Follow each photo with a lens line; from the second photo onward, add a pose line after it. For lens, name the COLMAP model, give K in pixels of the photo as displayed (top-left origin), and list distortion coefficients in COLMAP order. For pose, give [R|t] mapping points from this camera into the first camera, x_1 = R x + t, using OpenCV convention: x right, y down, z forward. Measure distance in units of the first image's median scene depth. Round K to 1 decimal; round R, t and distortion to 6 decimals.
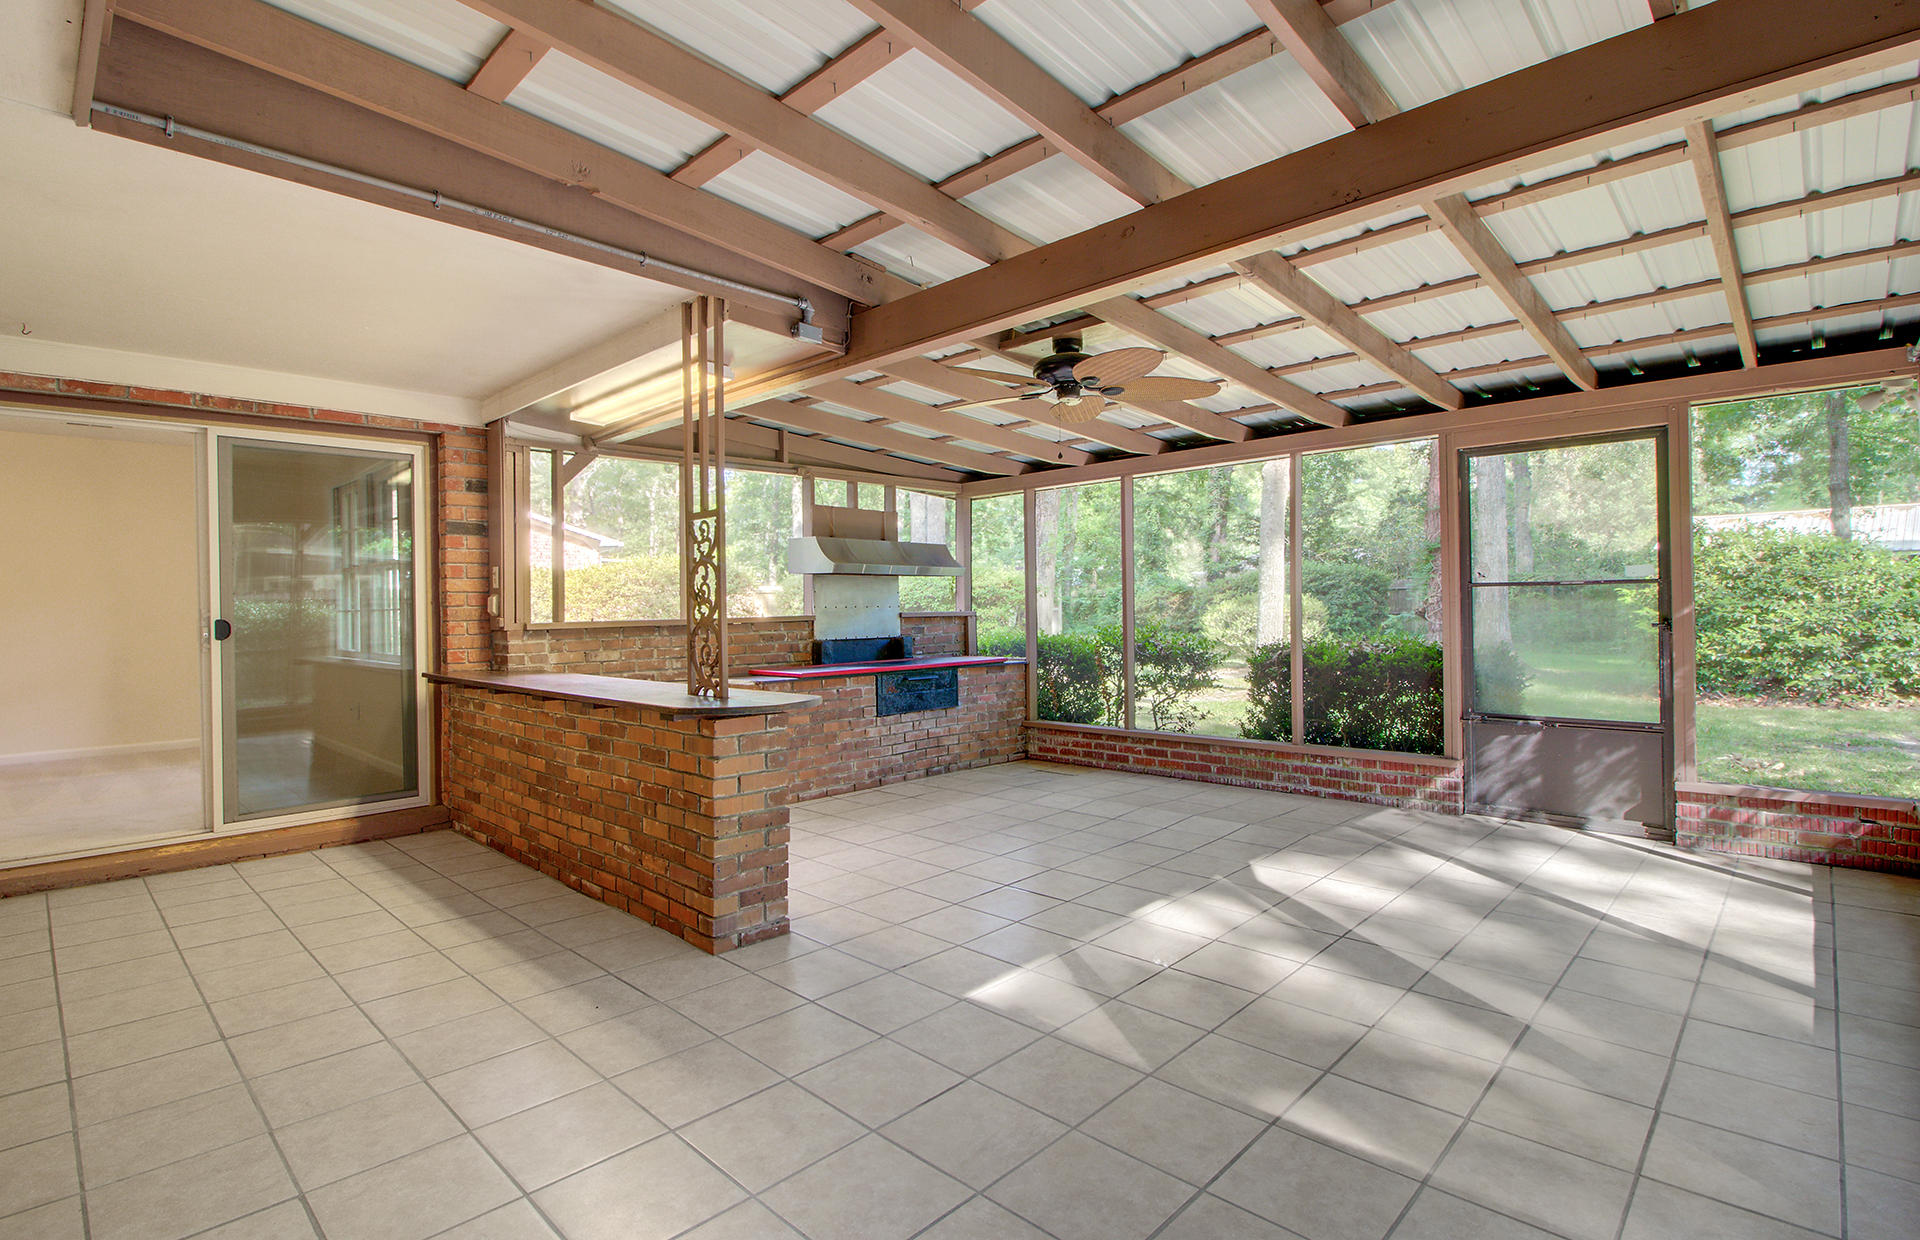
lens RADIAL K [[894.4, 0, 955.1], [0, 894.4, 611.4], [0, 0, 1]] dist [-0.004739, 0.001731]
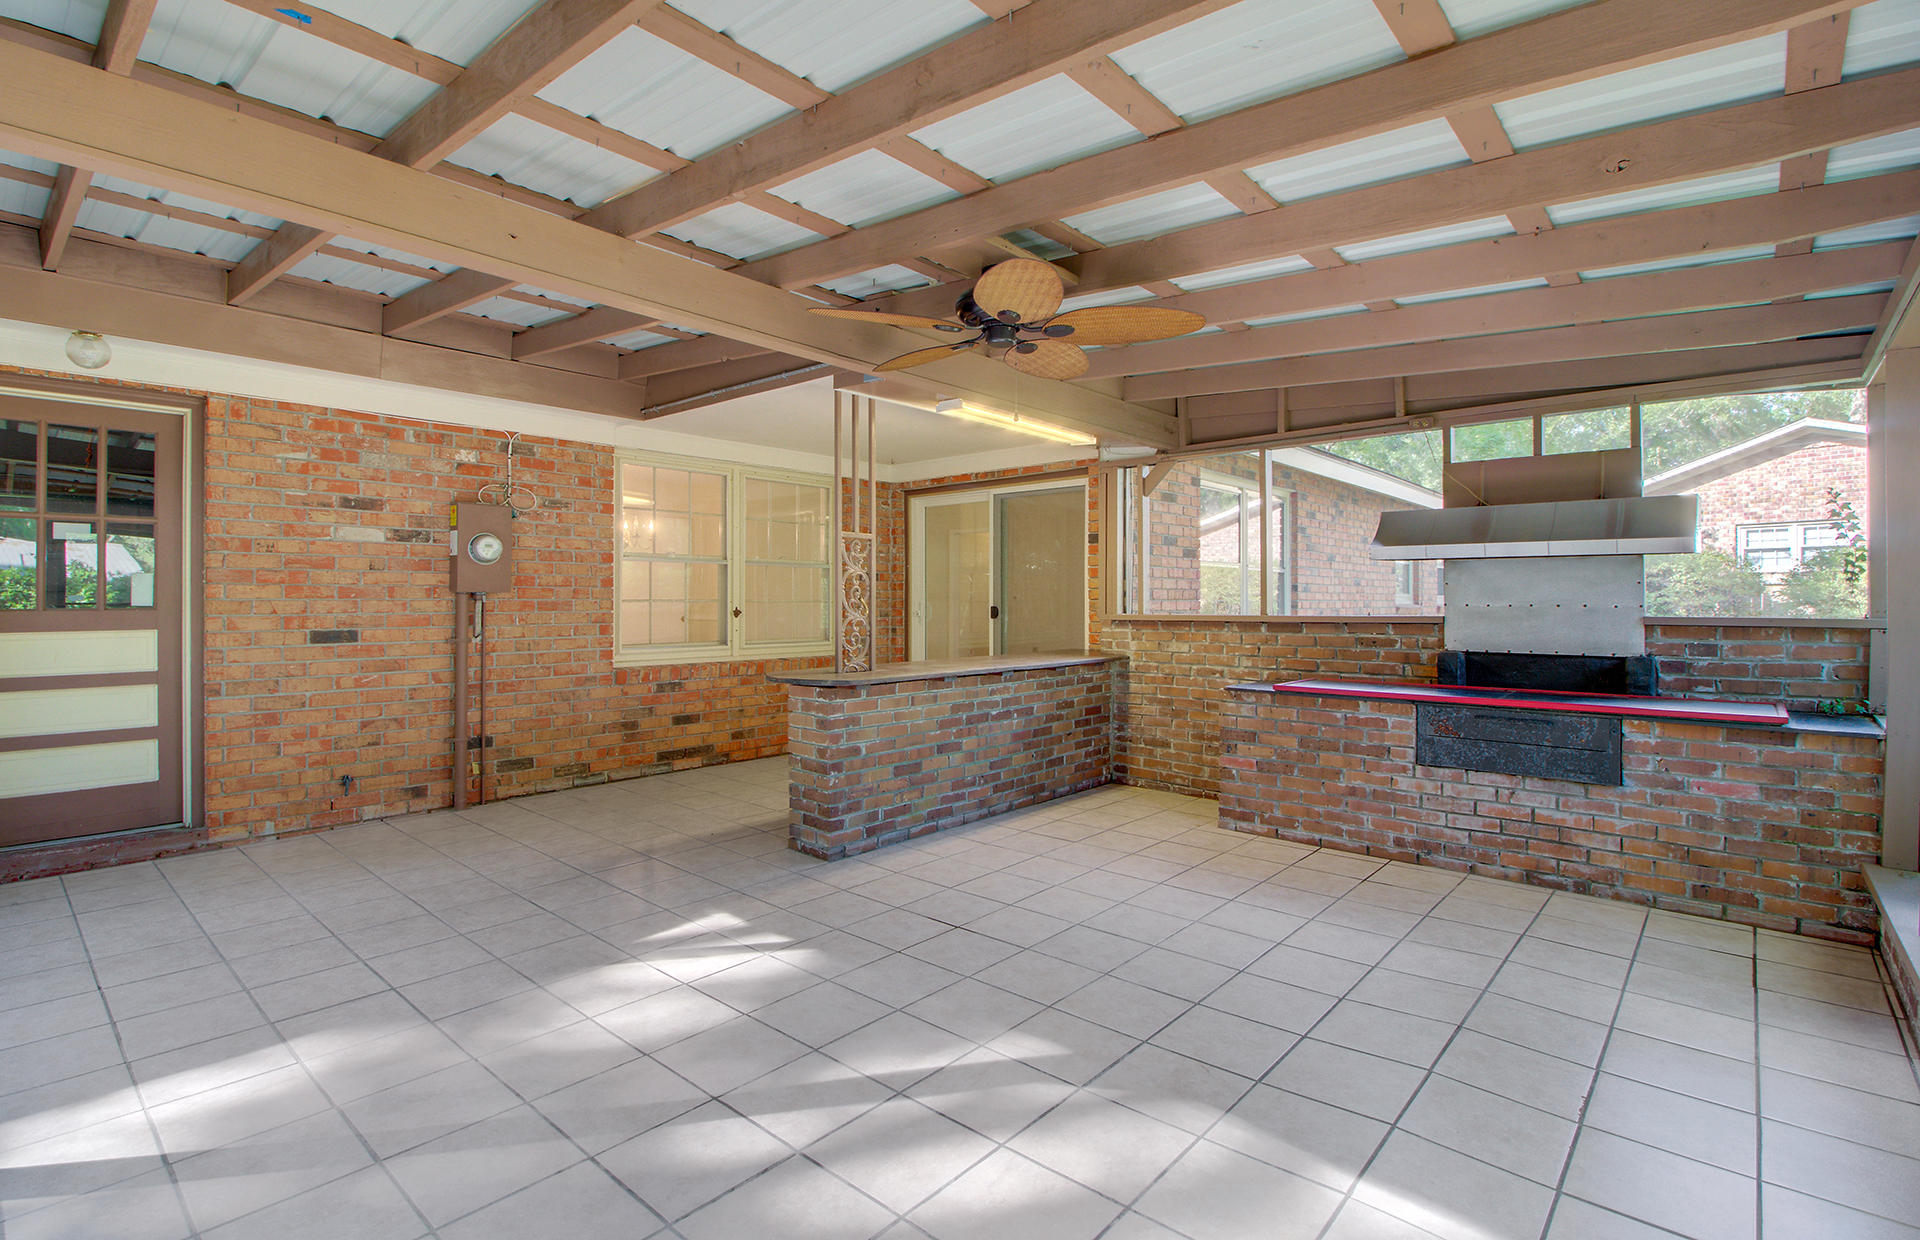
lens RADIAL K [[894.4, 0, 956.8], [0, 894.4, 608.1], [0, 0, 1]] dist [-0.004739, 0.001731]
pose [[0.047014, 0.023472, -0.998618, 0.594972], [-0.005714, 0.999714, 0.023229, -0.018408], [0.998878, 0.004614, 0.047135, 0.611330]]
